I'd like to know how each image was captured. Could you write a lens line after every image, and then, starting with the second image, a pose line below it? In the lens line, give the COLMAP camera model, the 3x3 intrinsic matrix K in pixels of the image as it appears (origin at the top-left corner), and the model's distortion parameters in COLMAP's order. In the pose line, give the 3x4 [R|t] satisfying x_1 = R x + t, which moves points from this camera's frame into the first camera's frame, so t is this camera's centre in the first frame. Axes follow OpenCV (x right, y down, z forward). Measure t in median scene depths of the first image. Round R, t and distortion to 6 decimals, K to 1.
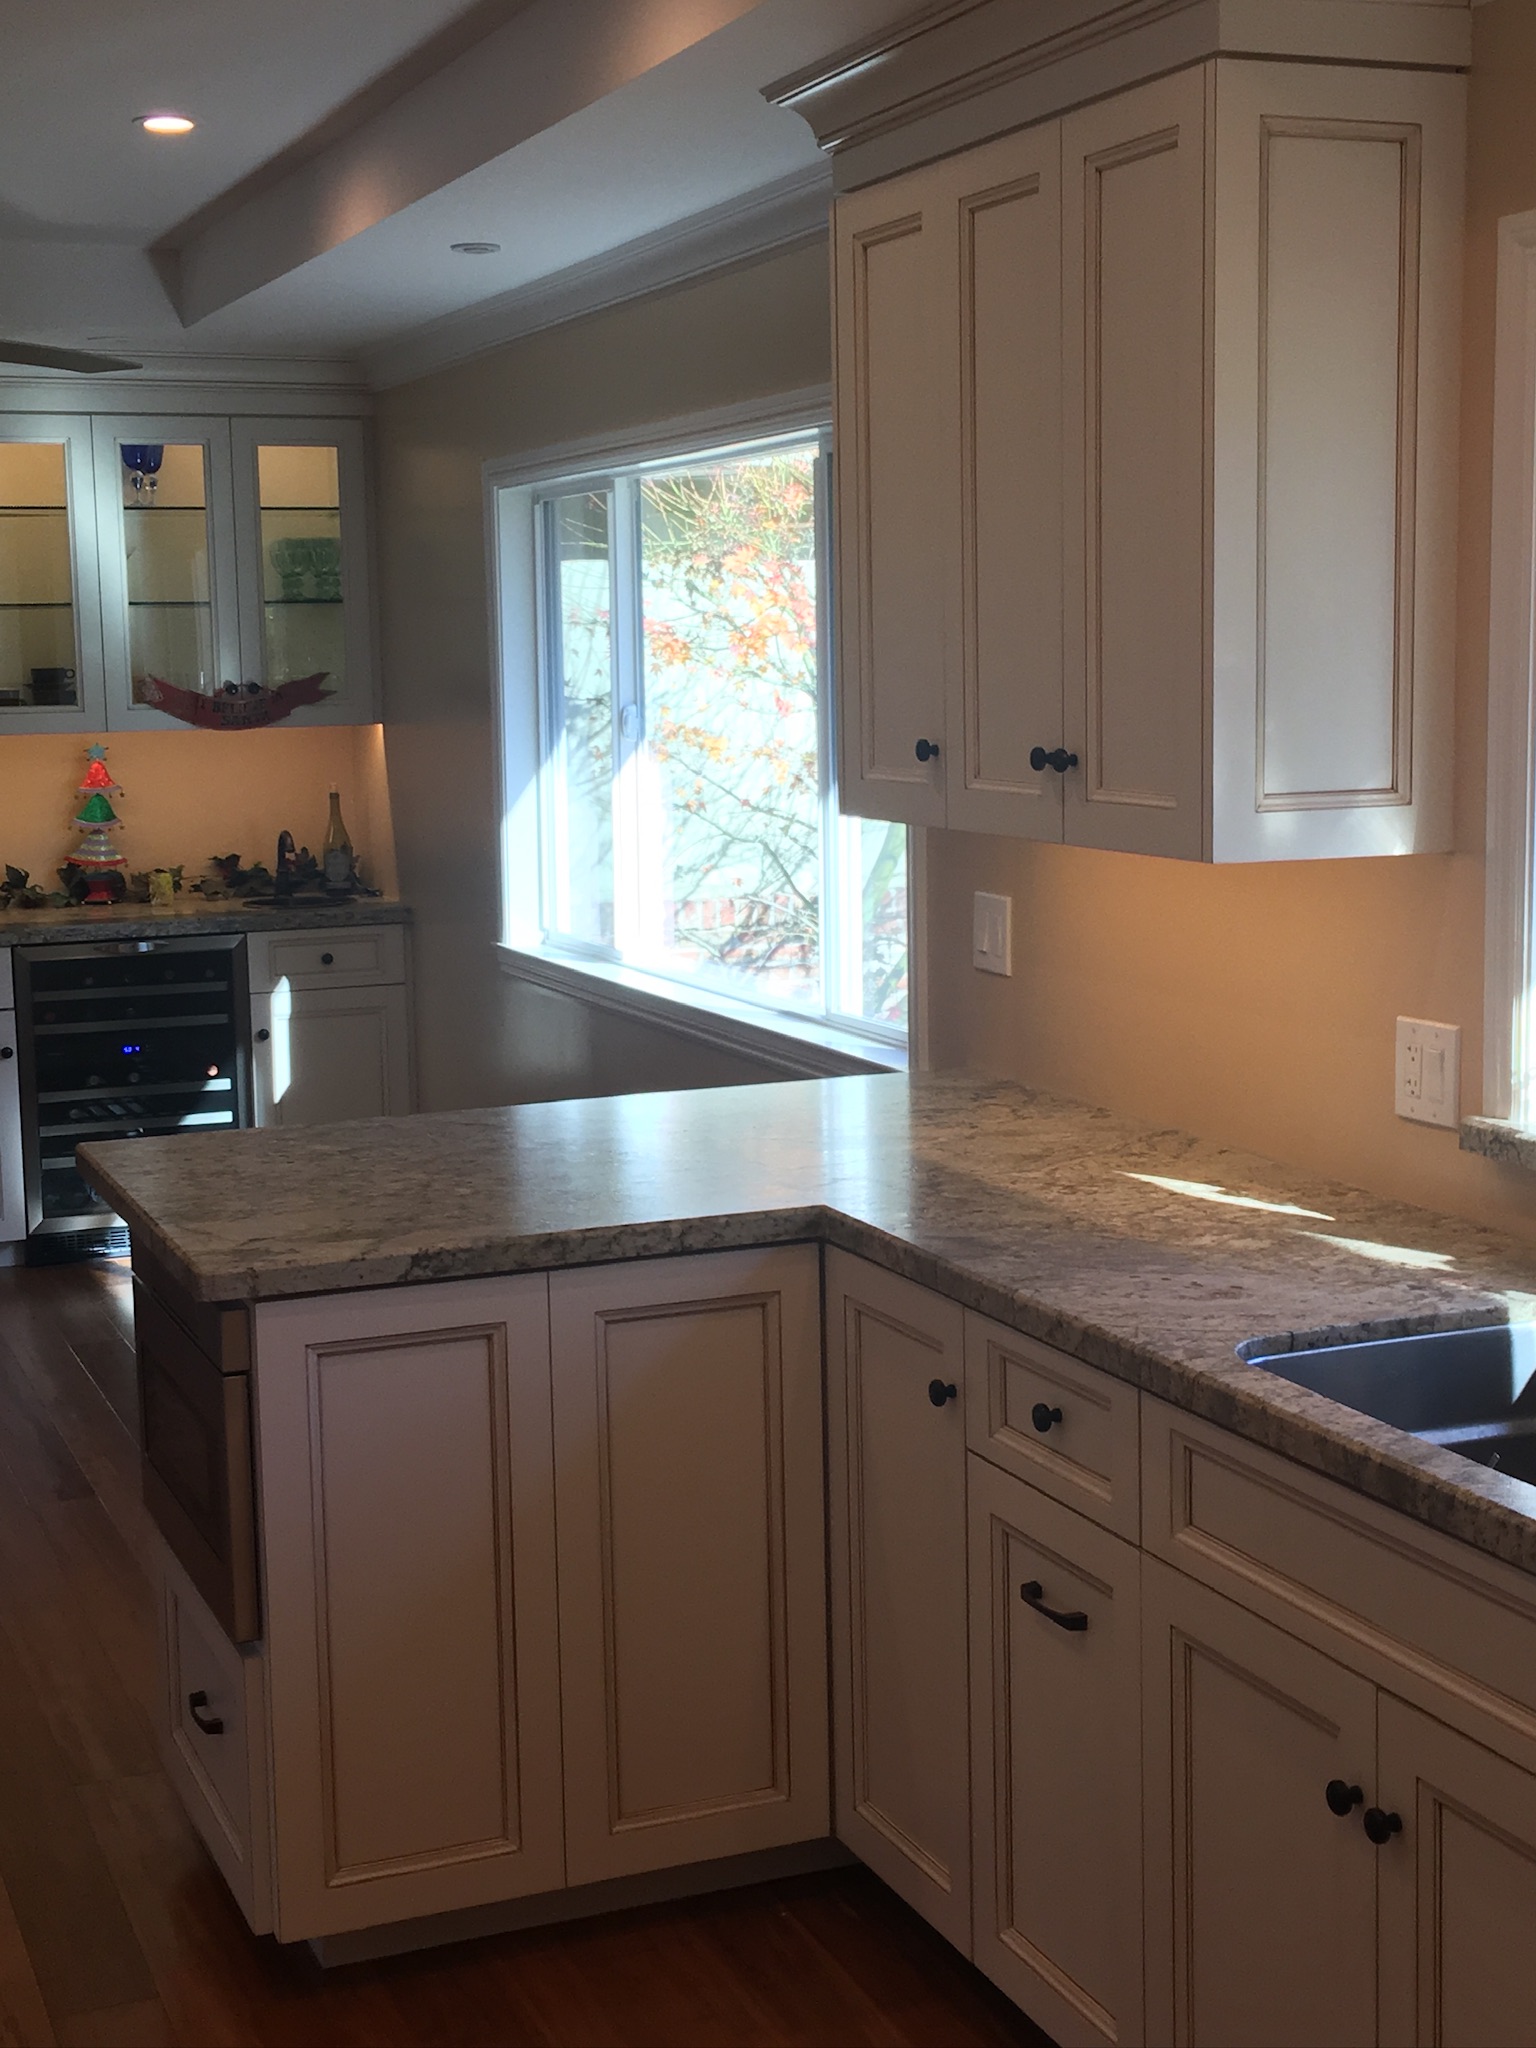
lens RADIAL K [[2835.6, 0, 768.0], [0, 2835.6, 1024.0], [0, 0, 1]] dist [0.020894, 0.007526]
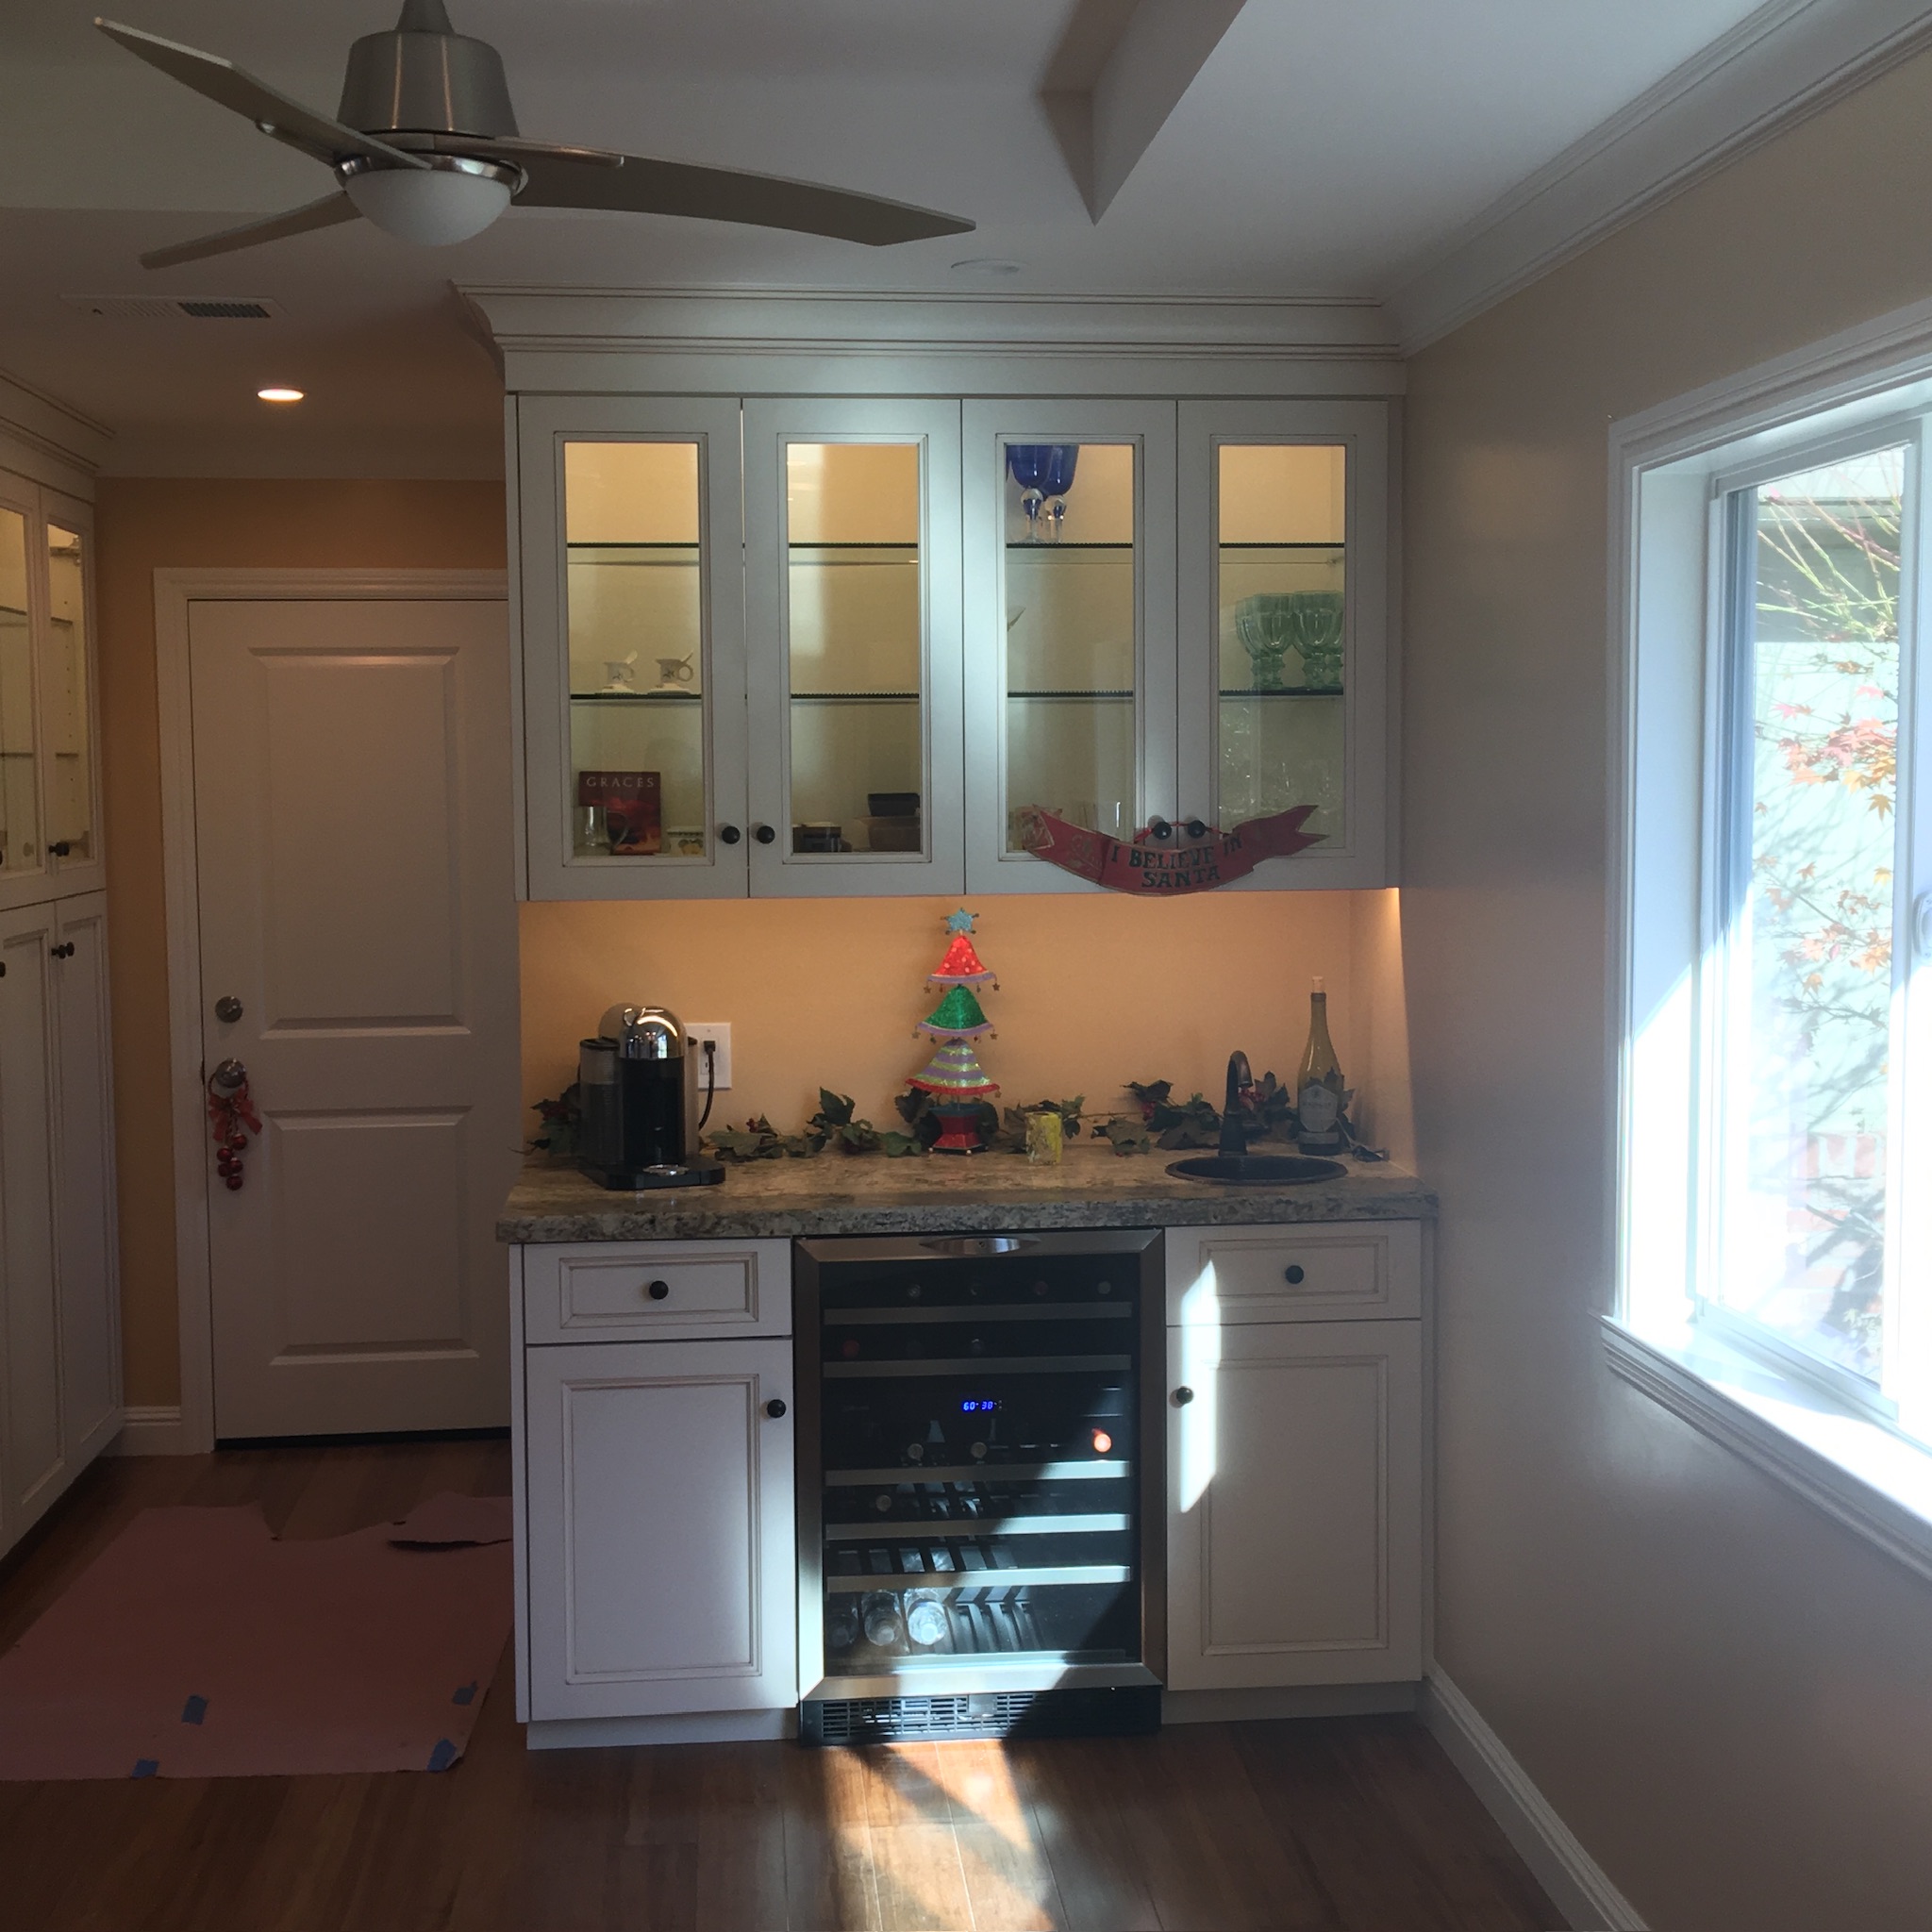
lens RADIAL K [[2495.9, 0, 999.6], [0, 2495.9, 992.2], [0, 0, 1]] dist [0.012997, -0.023258]
pose [[0.959439, 0.033697, -0.279895, -0.066843], [-0.045777, 0.998276, -0.036730, -0.059642], [0.278175, 0.048053, 0.959328, 0.457142]]
